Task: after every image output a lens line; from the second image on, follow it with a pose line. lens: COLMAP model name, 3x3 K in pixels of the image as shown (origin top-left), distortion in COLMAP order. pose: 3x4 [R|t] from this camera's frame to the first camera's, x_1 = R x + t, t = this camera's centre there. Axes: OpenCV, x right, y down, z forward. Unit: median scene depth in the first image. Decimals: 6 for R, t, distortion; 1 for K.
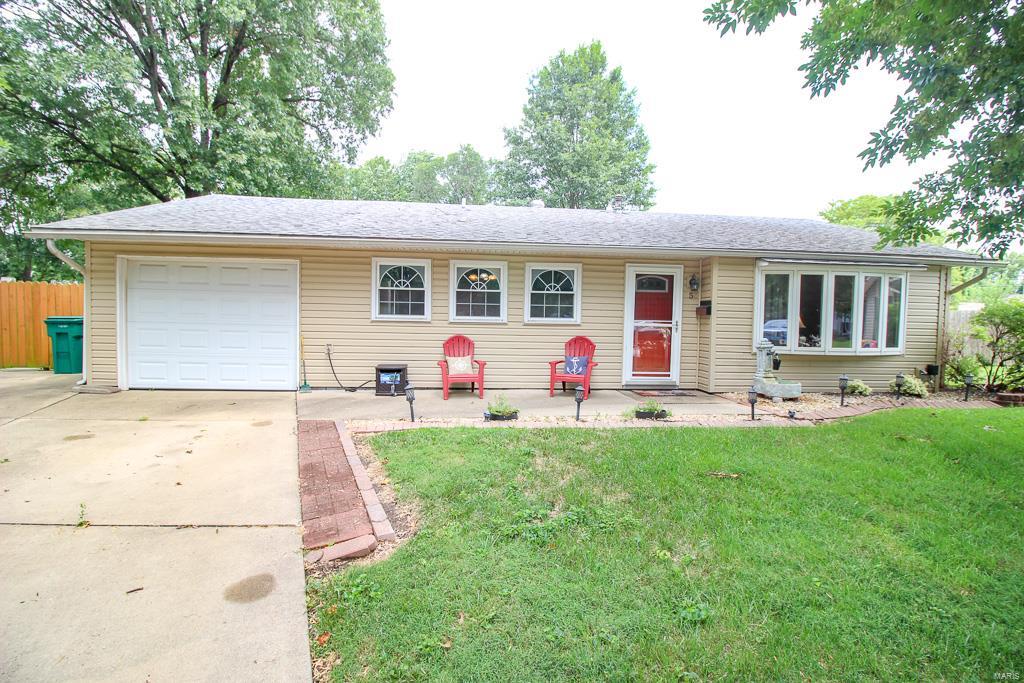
lens RADIAL K [[475.2, 0, 514.1], [0, 475.2, 339.4], [0, 0, 1]] dist [-0.006762, -0.008231]
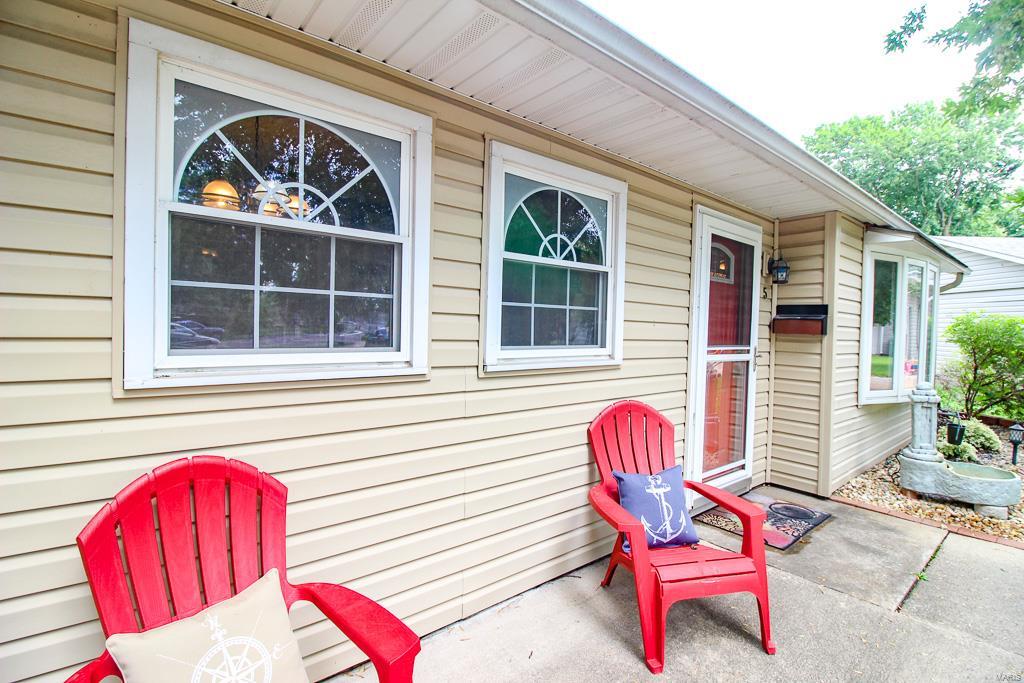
lens RADIAL K [[475.2, 0, 511.9], [0, 475.2, 341.7], [0, 0, 1]] dist [-0.006762, -0.008231]
pose [[0.828543, -0.014925, 0.559727, -0.113497], [0.011223, 0.999887, 0.010049, -0.052663], [-0.559814, -0.002044, 0.828616, 0.767268]]
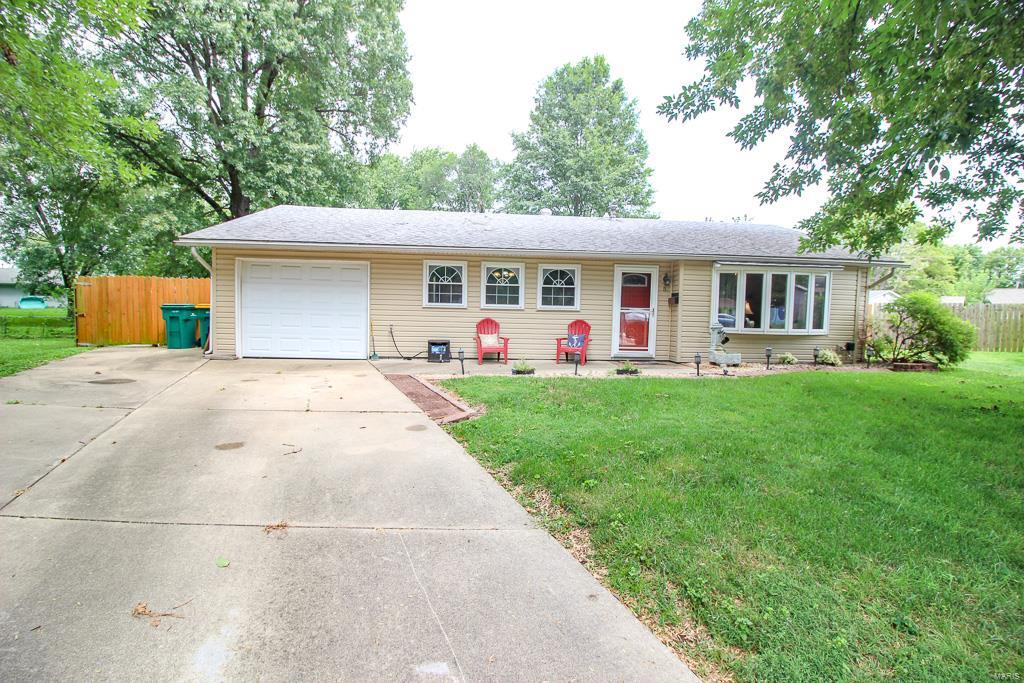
lens RADIAL K [[475.2, 0, 514.0], [0, 475.2, 340.4], [0, 0, 1]] dist [-0.006762, -0.008231]
pose [[0.999955, 0.003726, -0.008758, -0.030735], [-0.003592, 0.999876, 0.015341, 0.031182], [0.008814, -0.015309, 0.999844, -0.322556]]
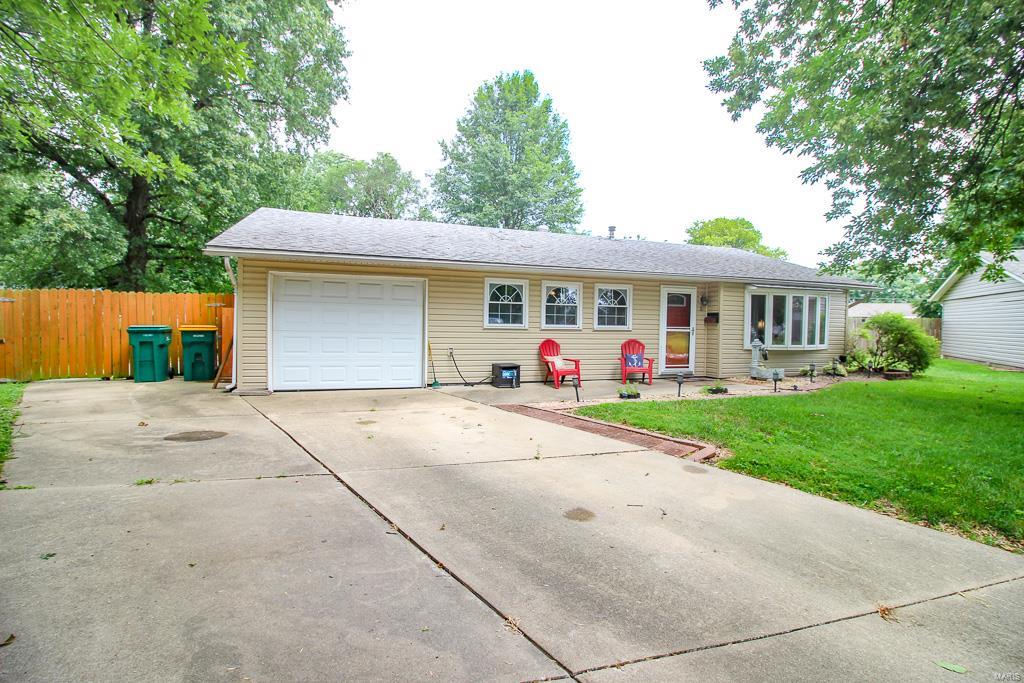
lens RADIAL K [[475.2, 0, 510.6], [0, 475.2, 342.8], [0, 0, 1]] dist [-0.006762, -0.008231]
pose [[0.969770, -0.012875, 0.243683, -0.516344], [0.013453, 0.999909, -0.000708, -0.000513], [-0.243652, 0.003965, 0.969855, -0.208468]]
